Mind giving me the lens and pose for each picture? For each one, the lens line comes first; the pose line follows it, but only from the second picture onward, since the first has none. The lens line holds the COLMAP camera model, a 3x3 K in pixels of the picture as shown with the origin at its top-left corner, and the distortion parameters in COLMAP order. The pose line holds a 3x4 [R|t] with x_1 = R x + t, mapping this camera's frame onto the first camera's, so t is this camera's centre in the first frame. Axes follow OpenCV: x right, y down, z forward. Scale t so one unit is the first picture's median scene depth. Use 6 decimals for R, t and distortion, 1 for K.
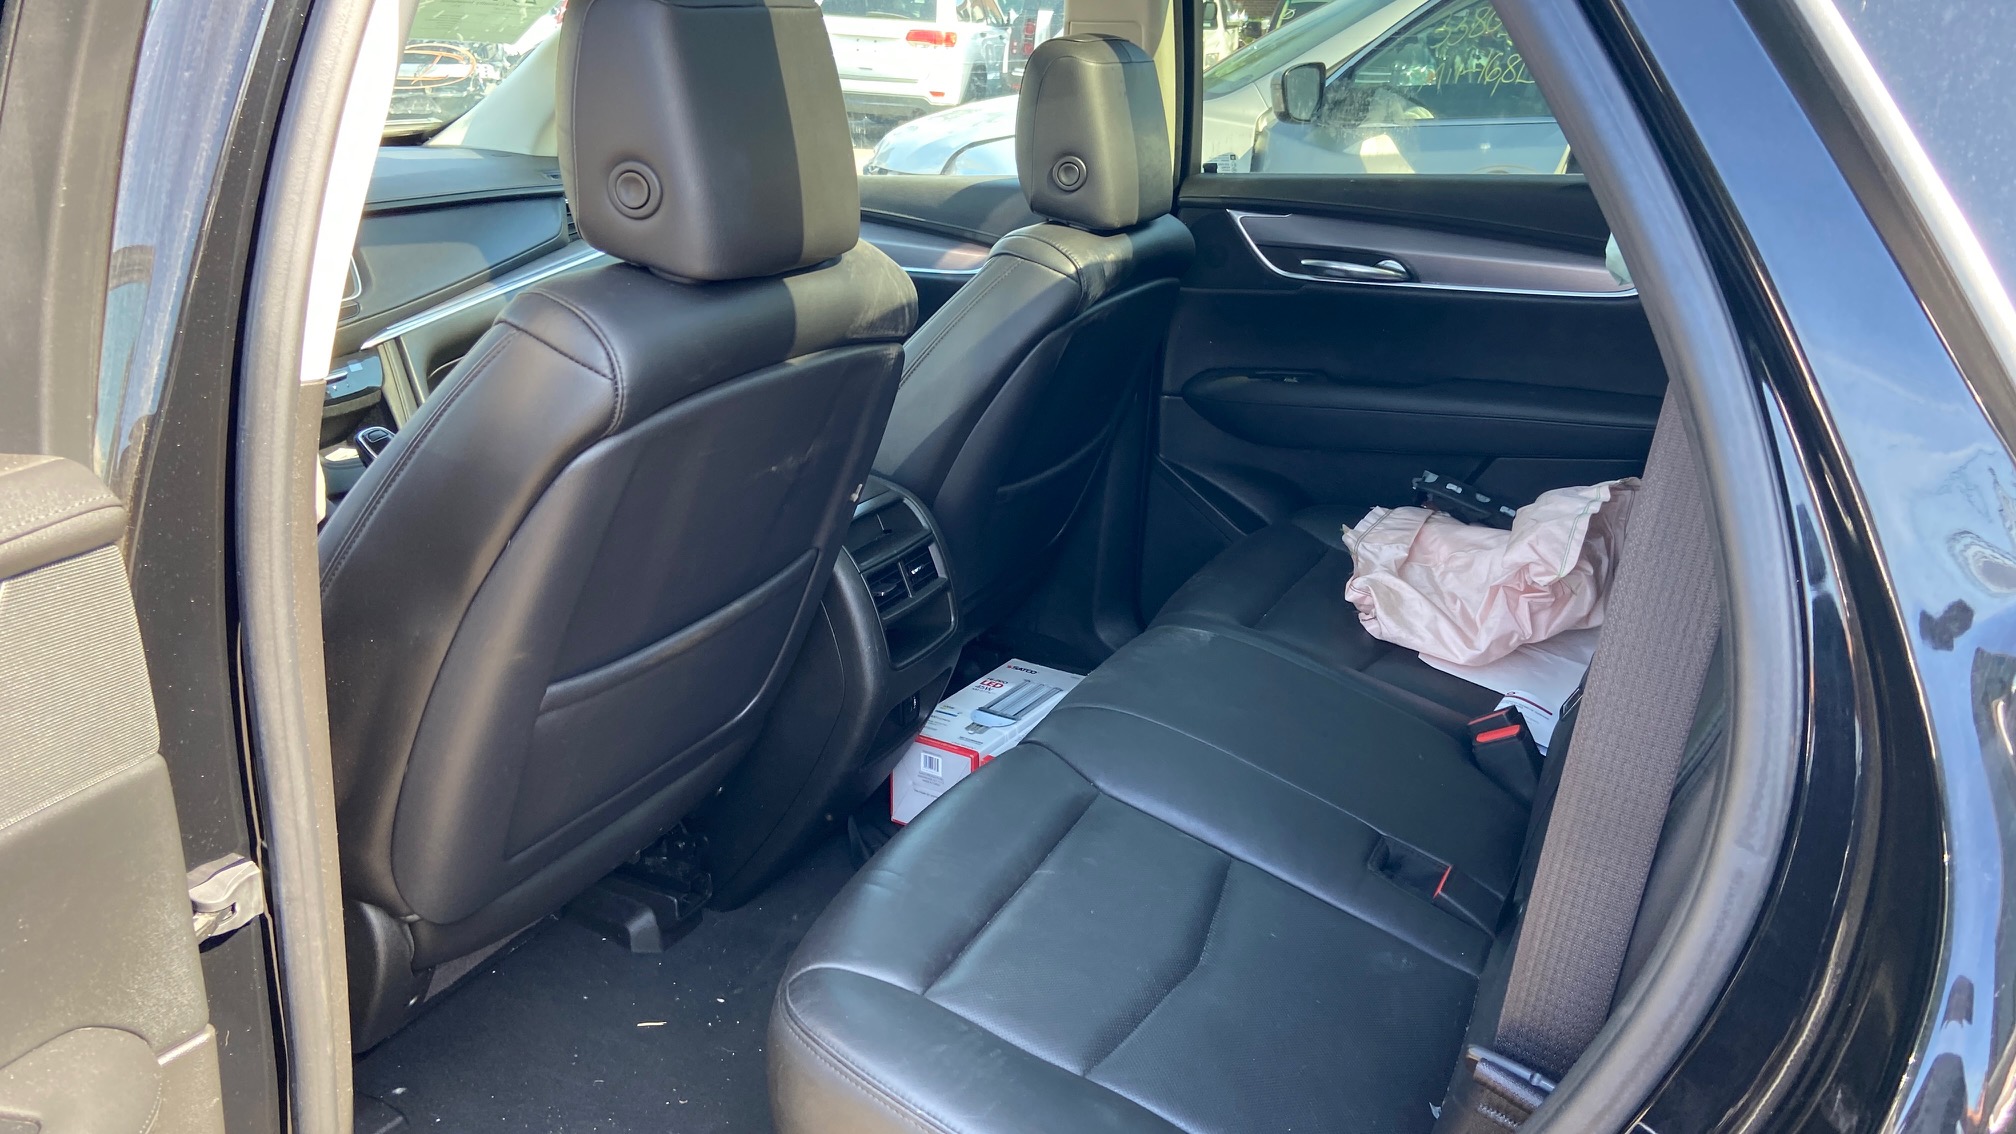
lens RADIAL K [[1523.5, 0, 1049.2], [0, 1523.5, 562.9], [0, 0, 1]] dist [0.122989, -0.159546]
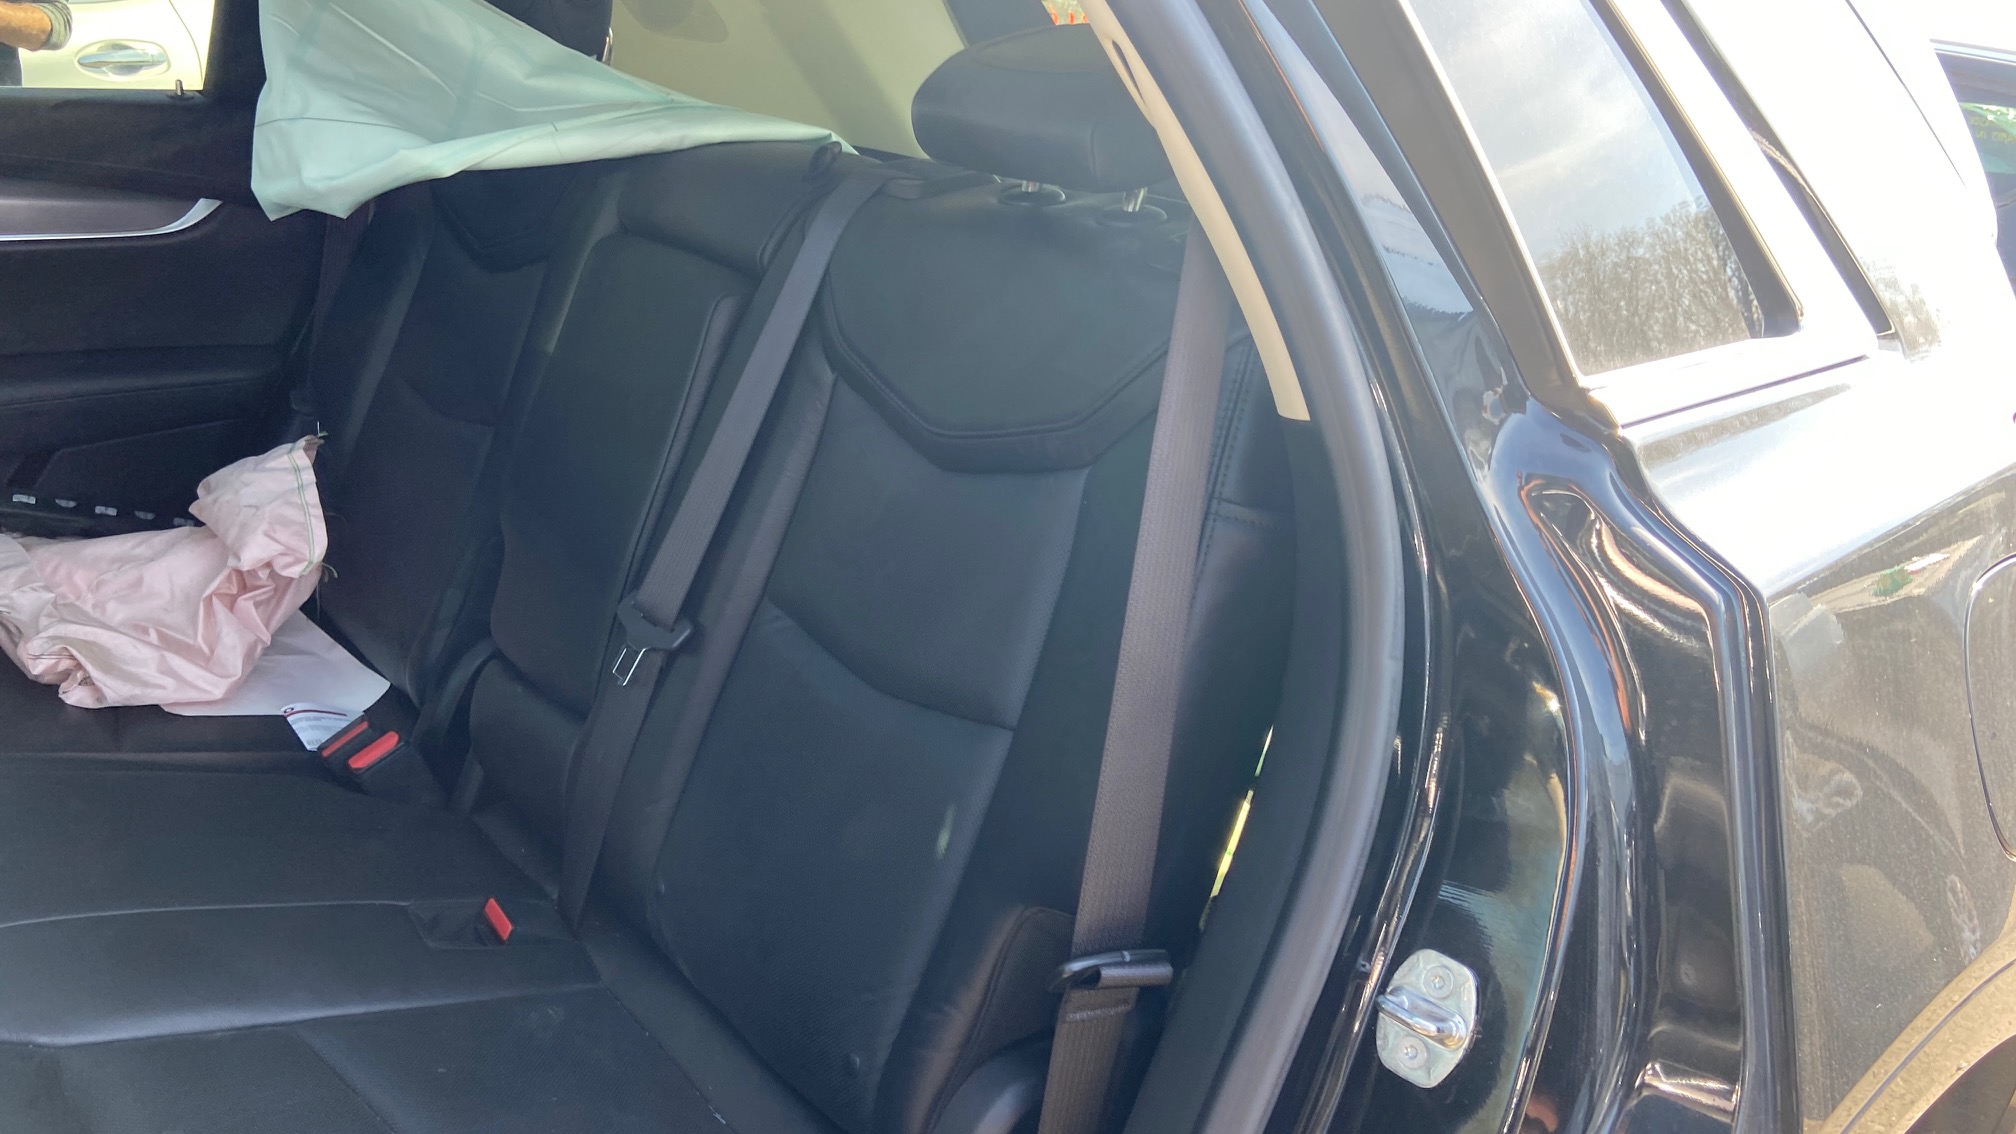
lens RADIAL K [[1523.5, 0, 1024.2], [0, 1523.5, 560.3], [0, 0, 1]] dist [0.122989, -0.159546]
pose [[0.397236, -0.266939, 0.878036, -0.265928], [0.217937, 0.956831, 0.192296, -0.070147], [-0.891463, 0.114969, 0.438264, 0.257327]]
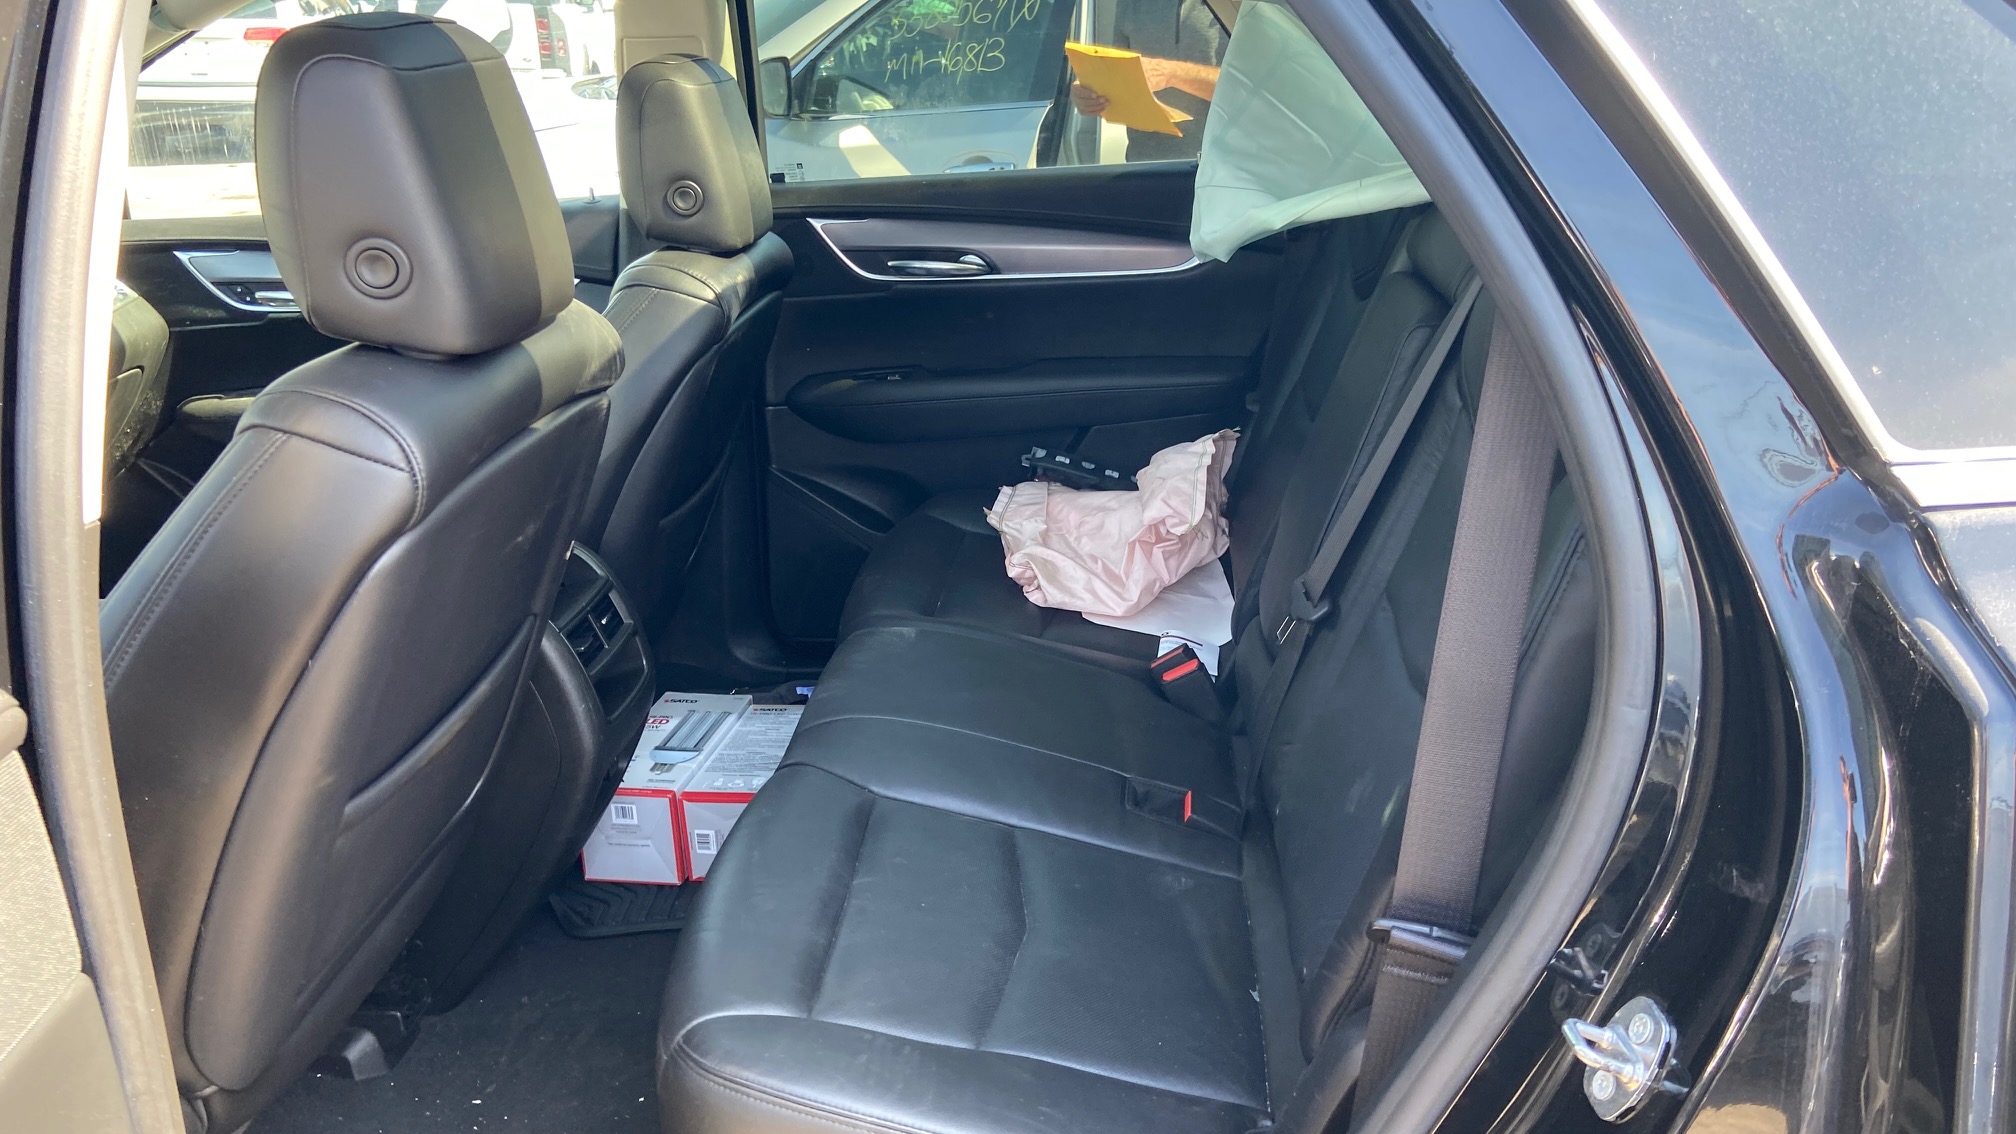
lens RADIAL K [[1523.5, 0, 1049.3], [0, 1523.5, 600.0], [0, 0, 1]] dist [0.122989, -0.159546]
pose [[0.924416, -0.171866, 0.340466, -0.153472], [0.160195, 0.985116, 0.062329, -0.022597], [-0.346110, -0.003077, 0.938189, -0.016297]]
